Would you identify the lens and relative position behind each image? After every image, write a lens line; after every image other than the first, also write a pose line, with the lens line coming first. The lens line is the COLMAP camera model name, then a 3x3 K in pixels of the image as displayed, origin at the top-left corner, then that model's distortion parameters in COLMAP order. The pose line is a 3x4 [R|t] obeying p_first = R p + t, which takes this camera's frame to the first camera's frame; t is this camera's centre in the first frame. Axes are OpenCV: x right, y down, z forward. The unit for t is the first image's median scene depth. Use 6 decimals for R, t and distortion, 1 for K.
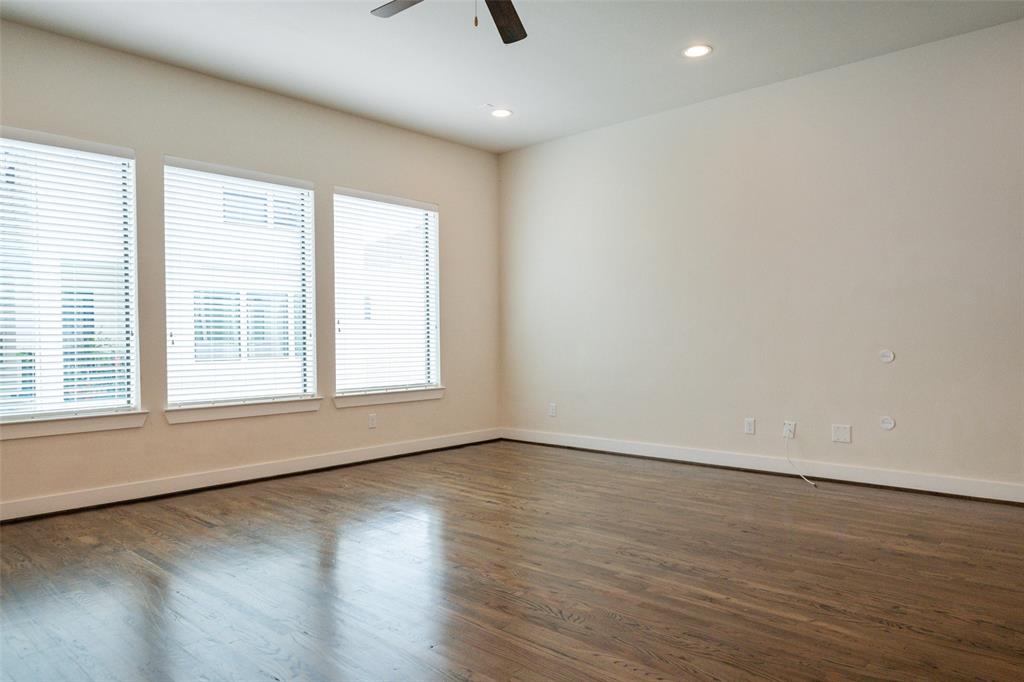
lens RADIAL K [[684.1, 0, 513.1], [0, 684.1, 337.4], [0, 0, 1]] dist [-0.006089, -0.001833]
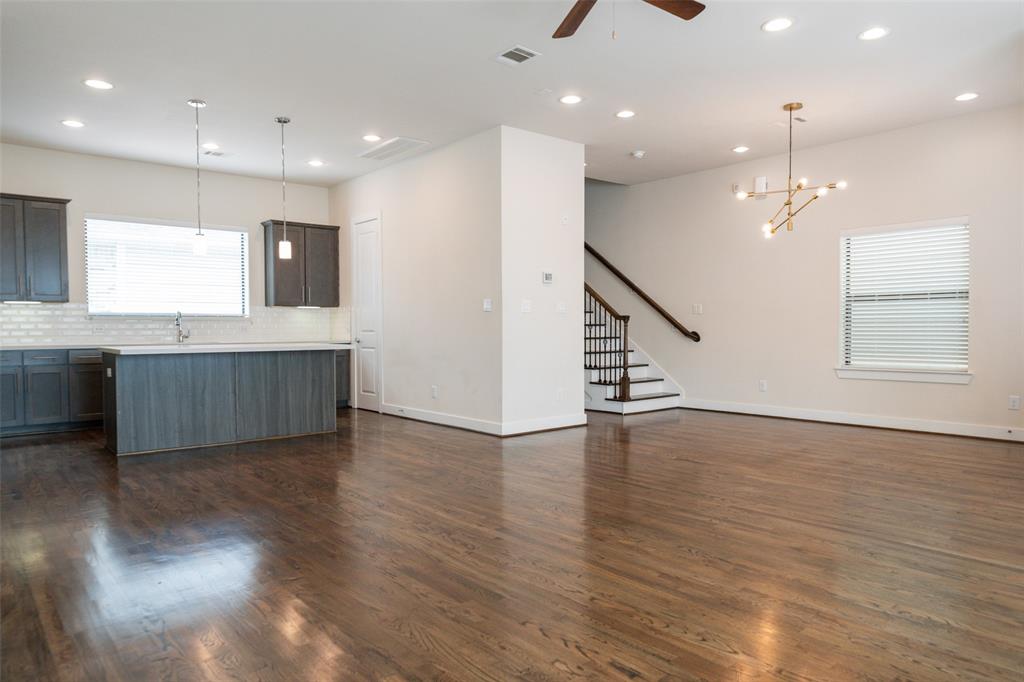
lens RADIAL K [[672.4, 0, 507.1], [0, 672.4, 340.7], [0, 0, 1]] dist [0.001224, -0.001618]
pose [[-0.991442, 0.013544, 0.129847, -0.012857], [0.015606, 0.999768, 0.014876, 0.005022], [-0.129615, 0.016775, -0.991422, 1.491894]]
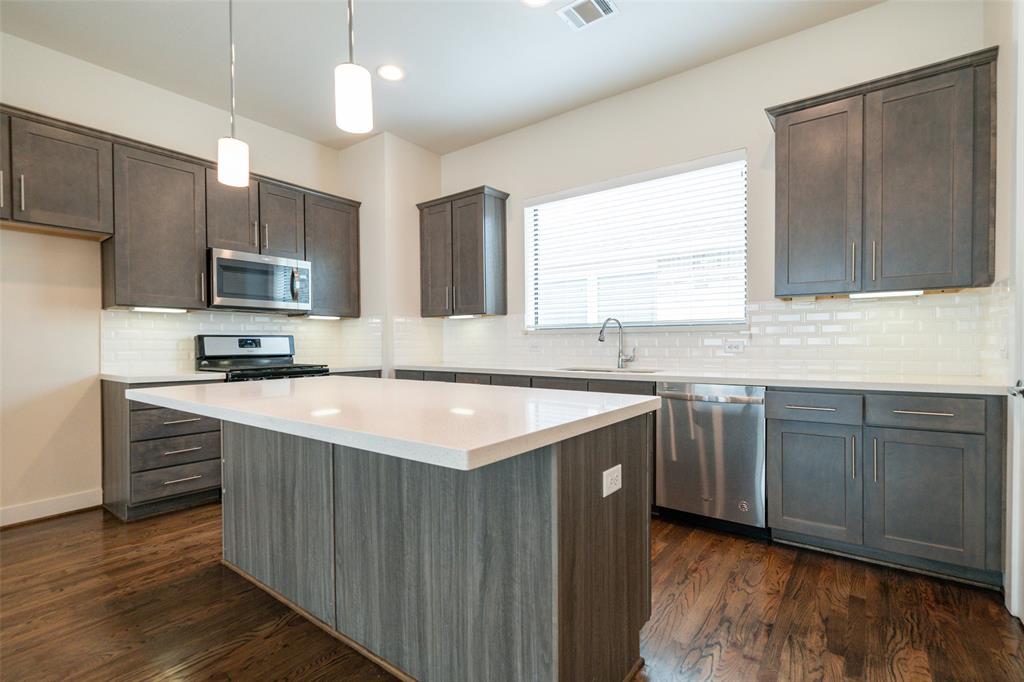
lens RADIAL K [[472.1, 0, 510.5], [0, 472.1, 350.4], [0, 0, 1]] dist [-0.005137, -0.000856]
pose [[-0.096814, -0.000372, 0.995302, 0.323008], [0.003755, 0.999993, 0.000739, -0.009185], [-0.995295, 0.003809, -0.096812, 0.050958]]
